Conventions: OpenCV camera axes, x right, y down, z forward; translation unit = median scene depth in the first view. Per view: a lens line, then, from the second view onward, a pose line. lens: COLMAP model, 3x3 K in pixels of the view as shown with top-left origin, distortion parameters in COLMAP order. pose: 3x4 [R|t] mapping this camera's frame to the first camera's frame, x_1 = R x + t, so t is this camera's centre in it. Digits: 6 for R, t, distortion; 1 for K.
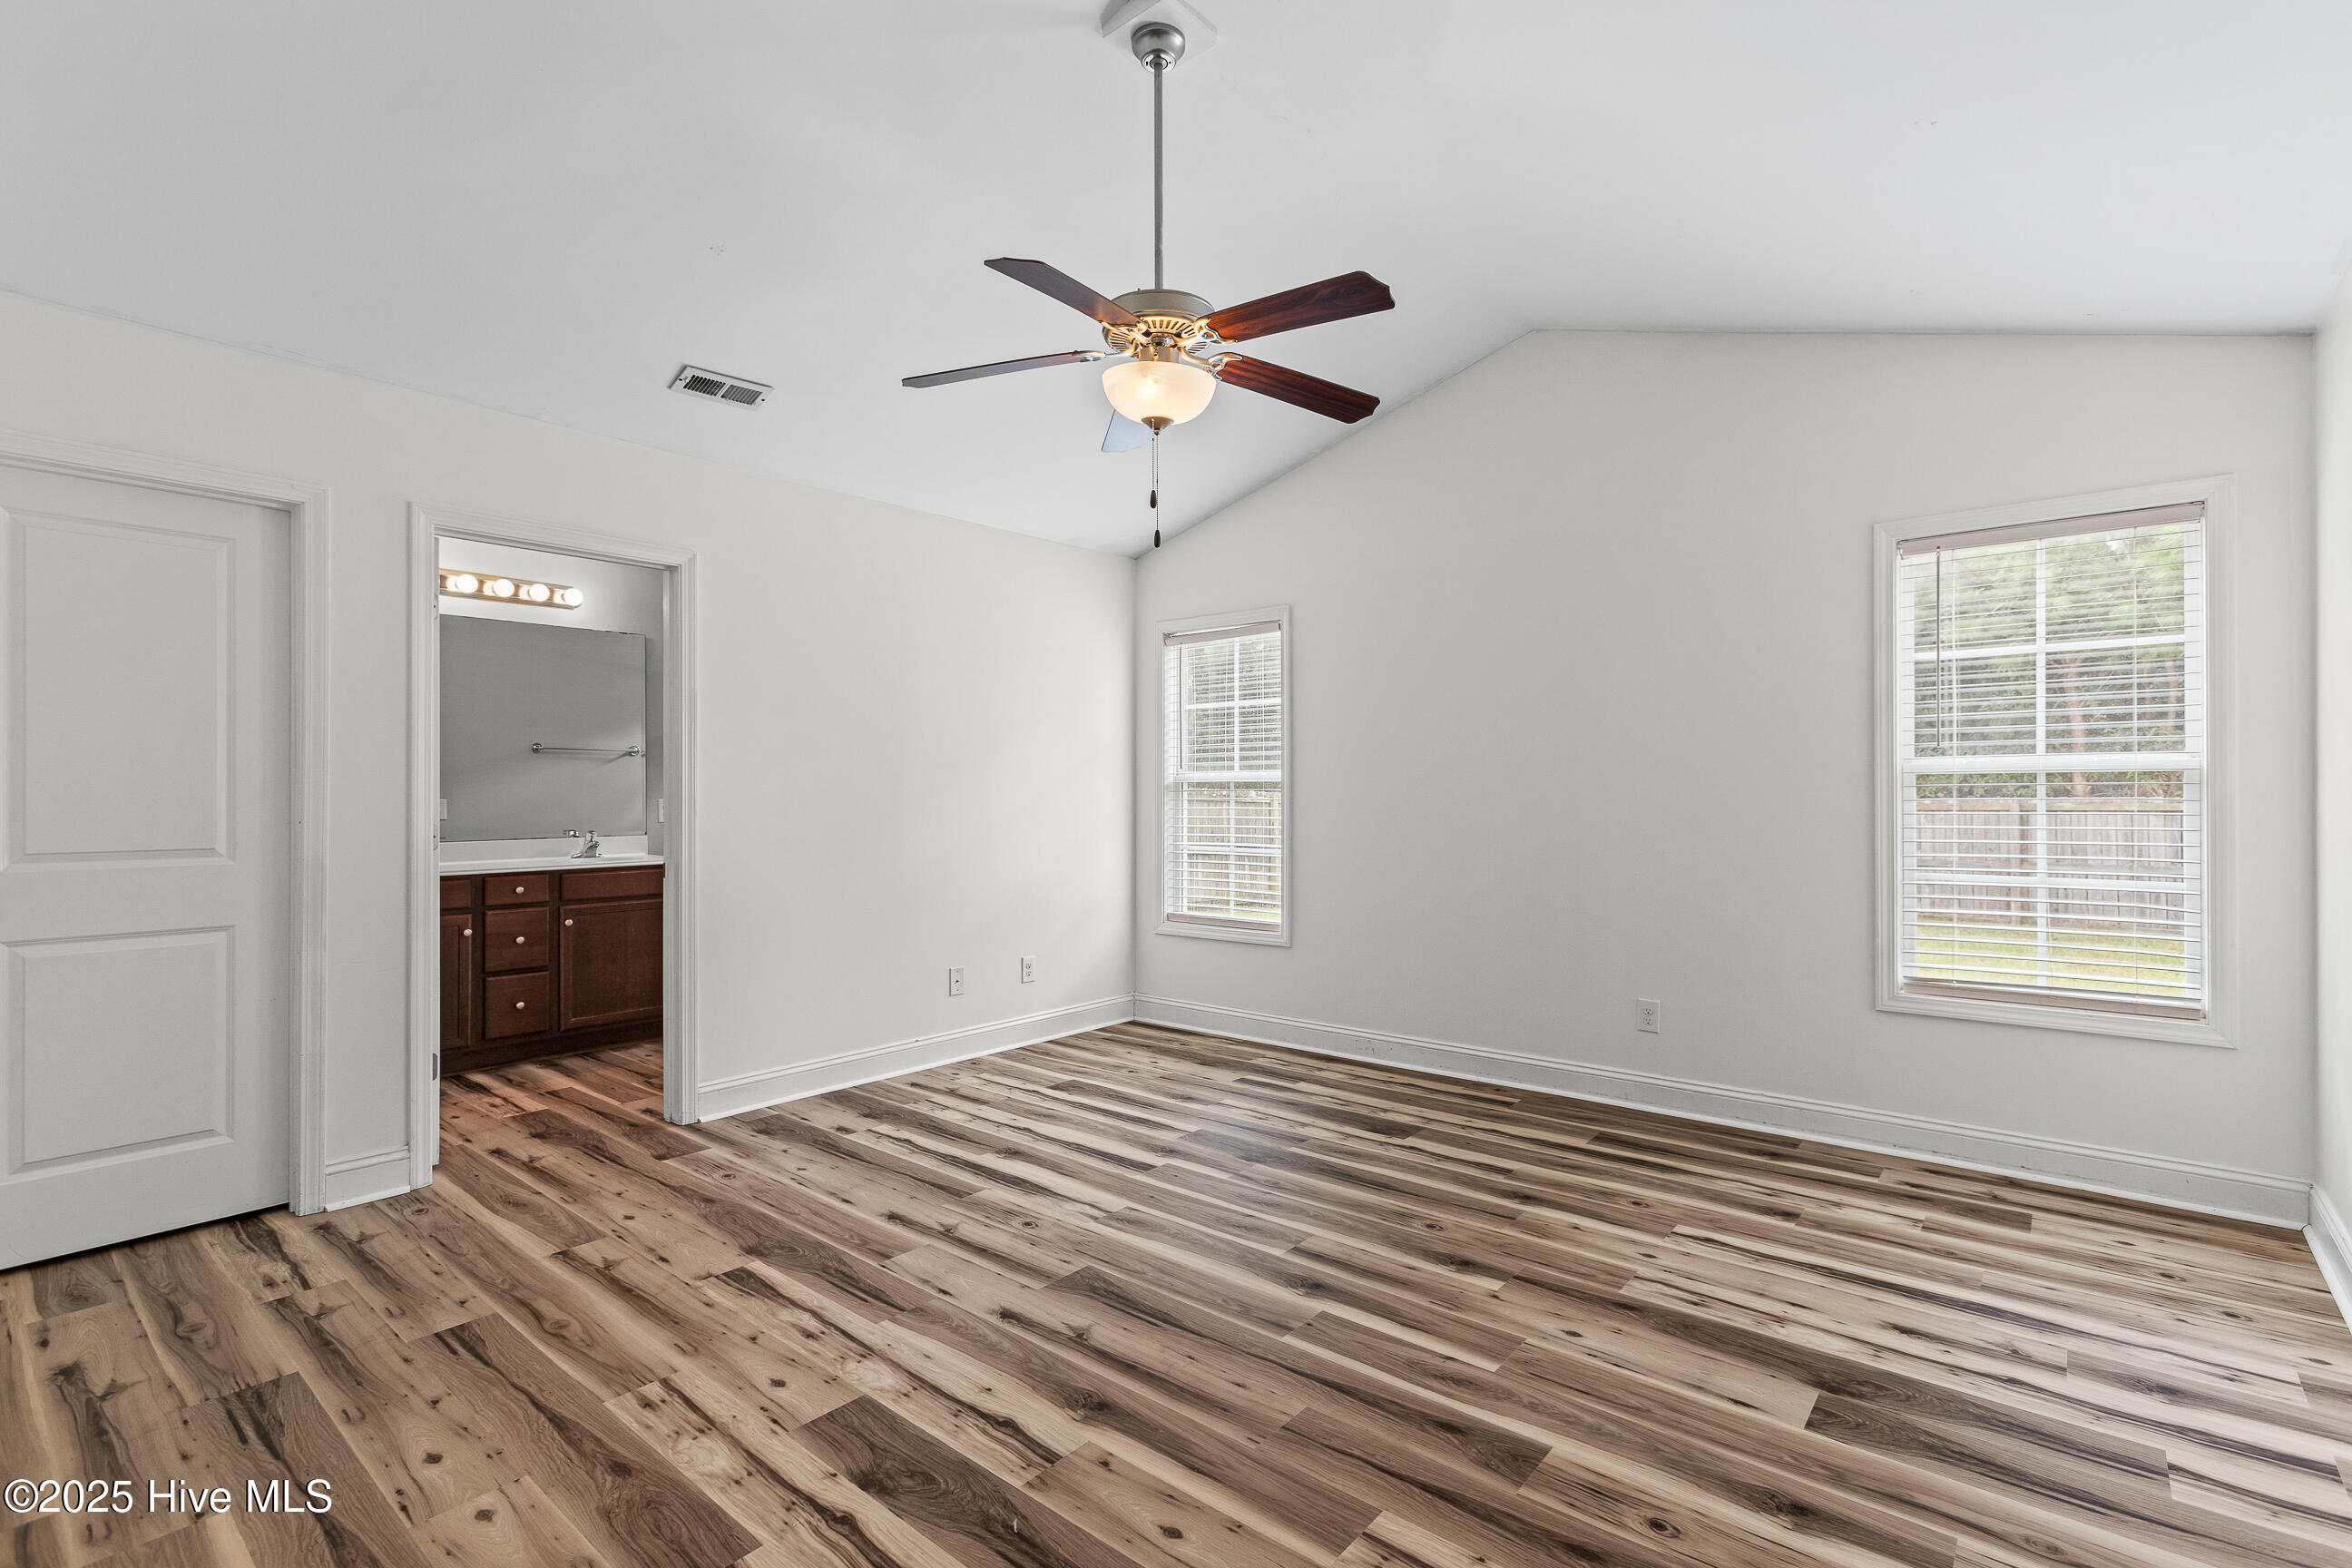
lens RADIAL K [[1105.3, 0, 1177.1], [0, 1105.3, 792.0], [0, 0, 1]] dist [0.015019, 0.000127]
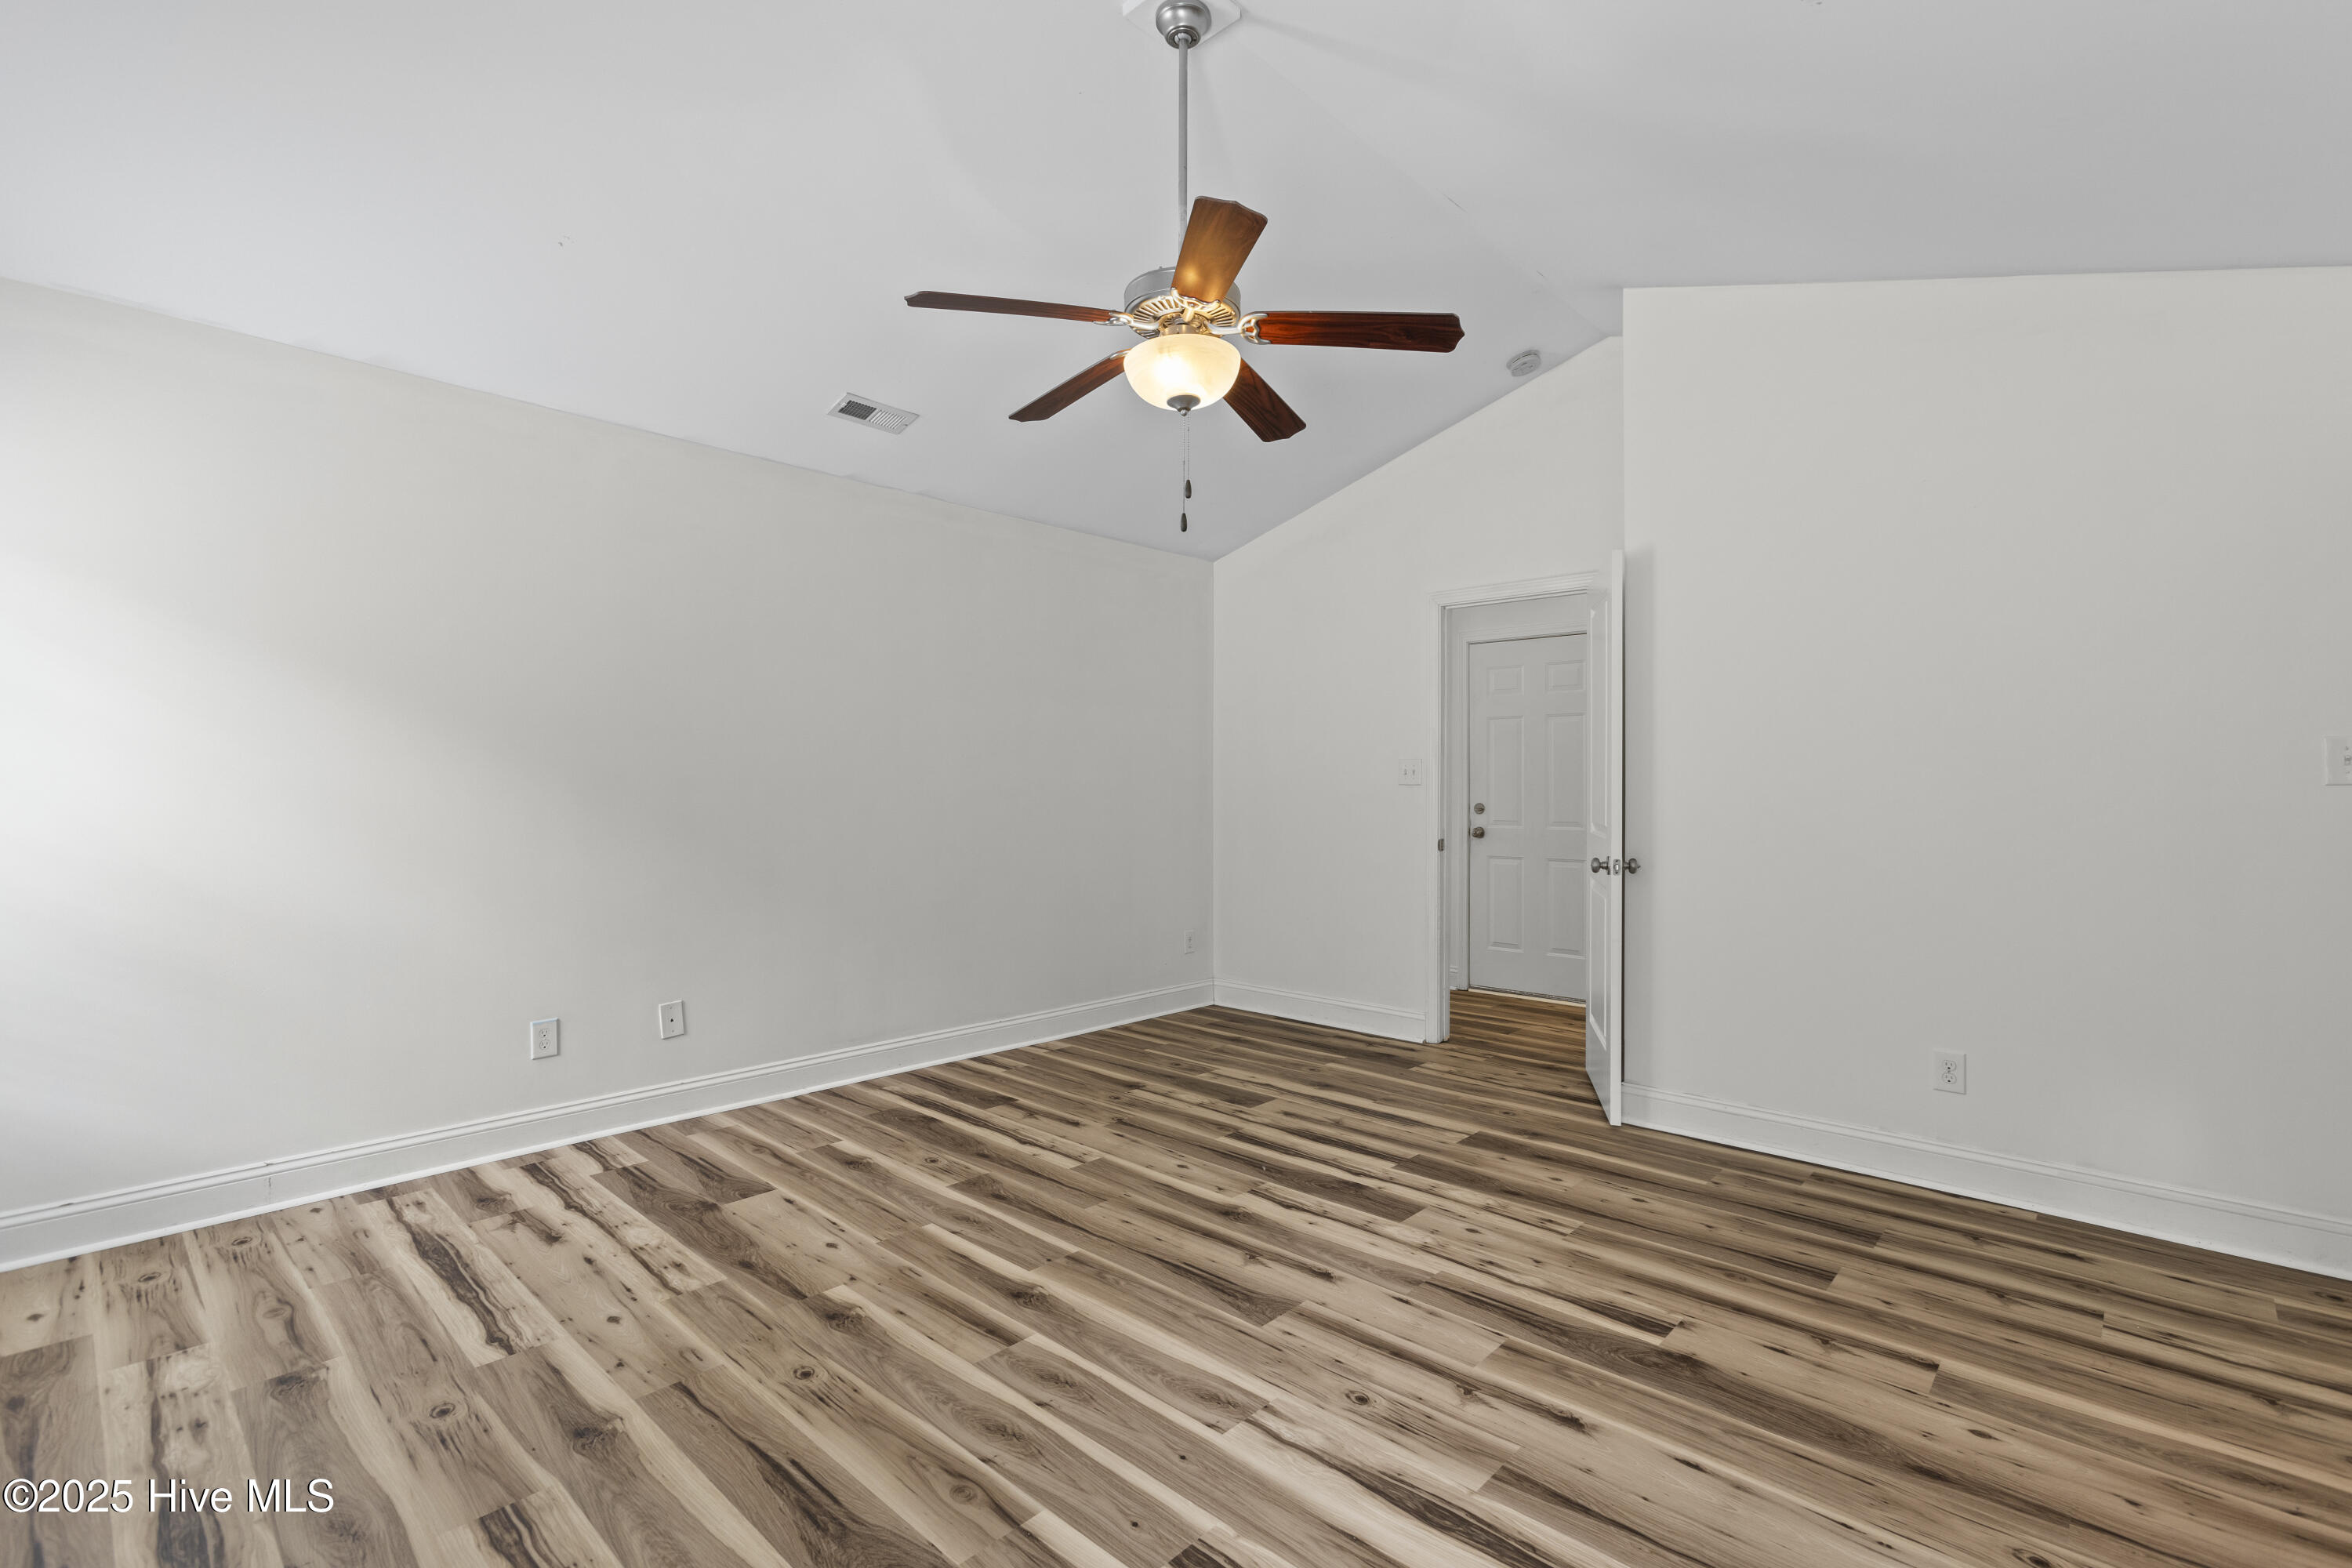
lens RADIAL K [[1073.4, 0, 1176.0], [0, 1073.4, 784.0], [0, 0, 1]] dist [-0.021101, 0.015005]
pose [[-0.998756, -0.001152, 0.049841, -0.053503], [-0.001198, 0.999999, -0.000900, 0.000541], [-0.049840, -0.000958, -0.998757, 1.791697]]
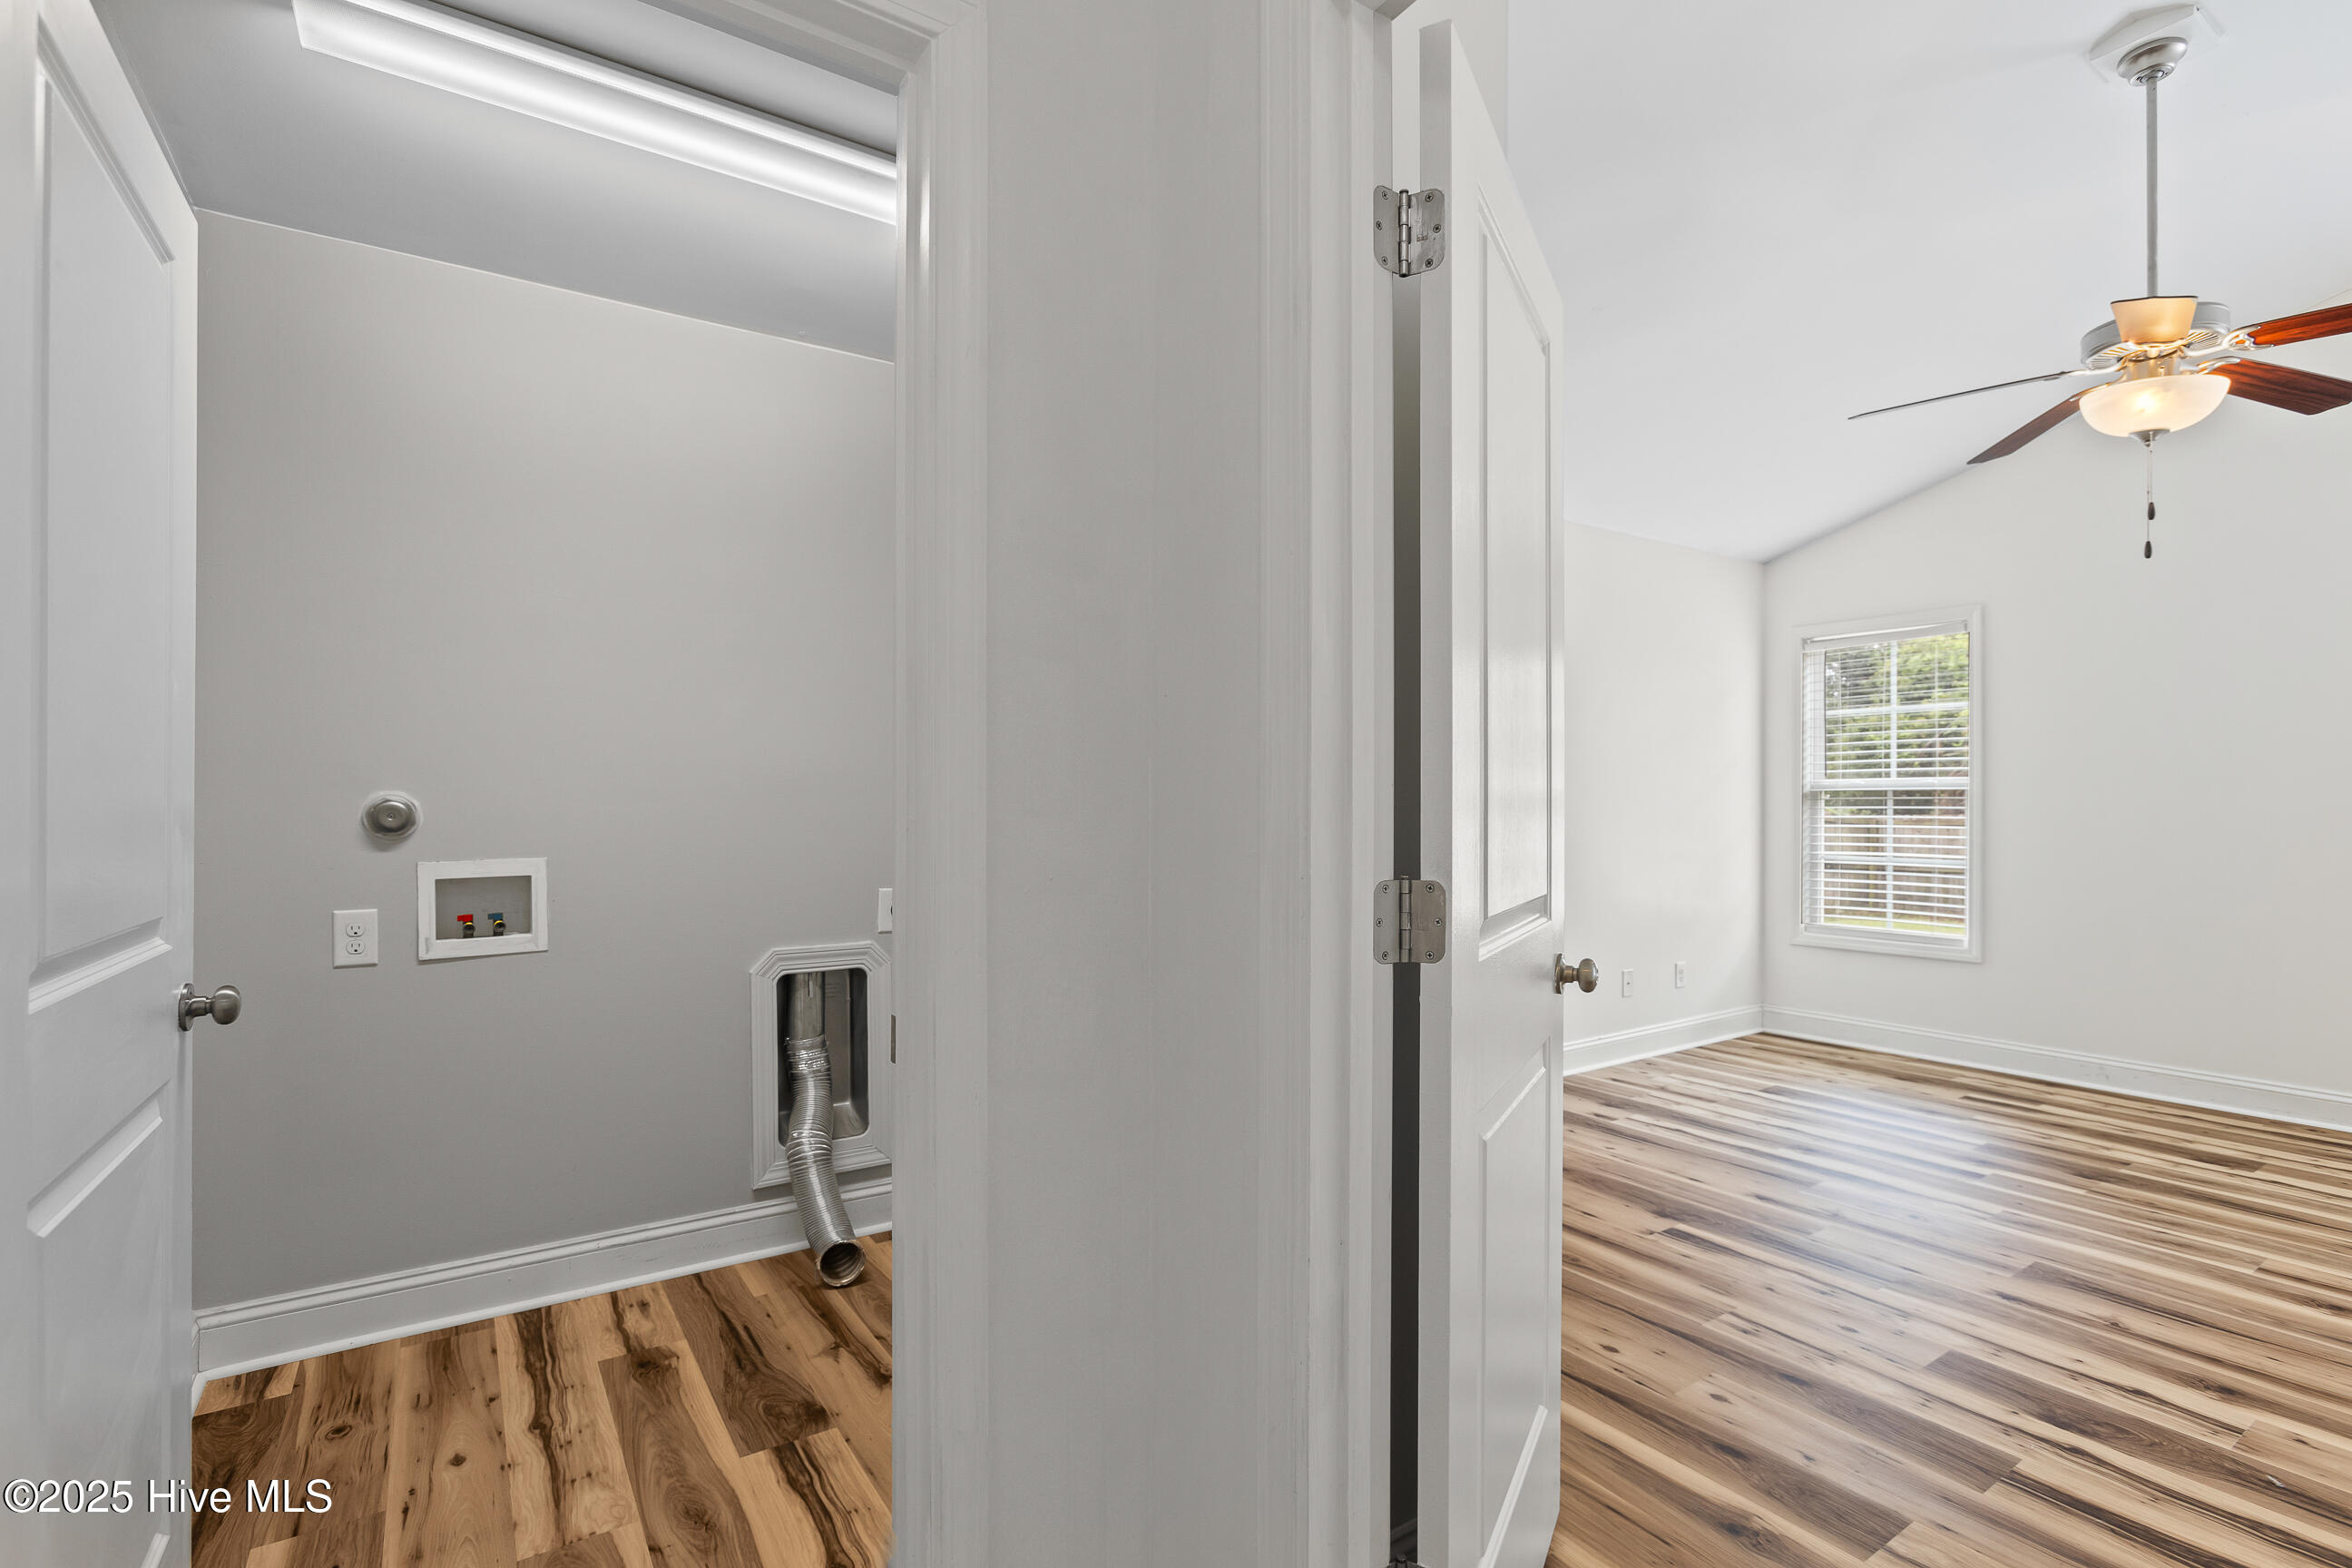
lens RADIAL K [[1130.3, 0, 1171.6], [0, 1130.3, 801.5], [0, 0, 1]] dist [-0.020126, 0.014359]
pose [[0.963294, 0.002804, -0.268433, -0.557419], [-0.002175, 0.999994, 0.002641, -0.000006], [0.268439, -0.001960, 0.963295, -0.210103]]
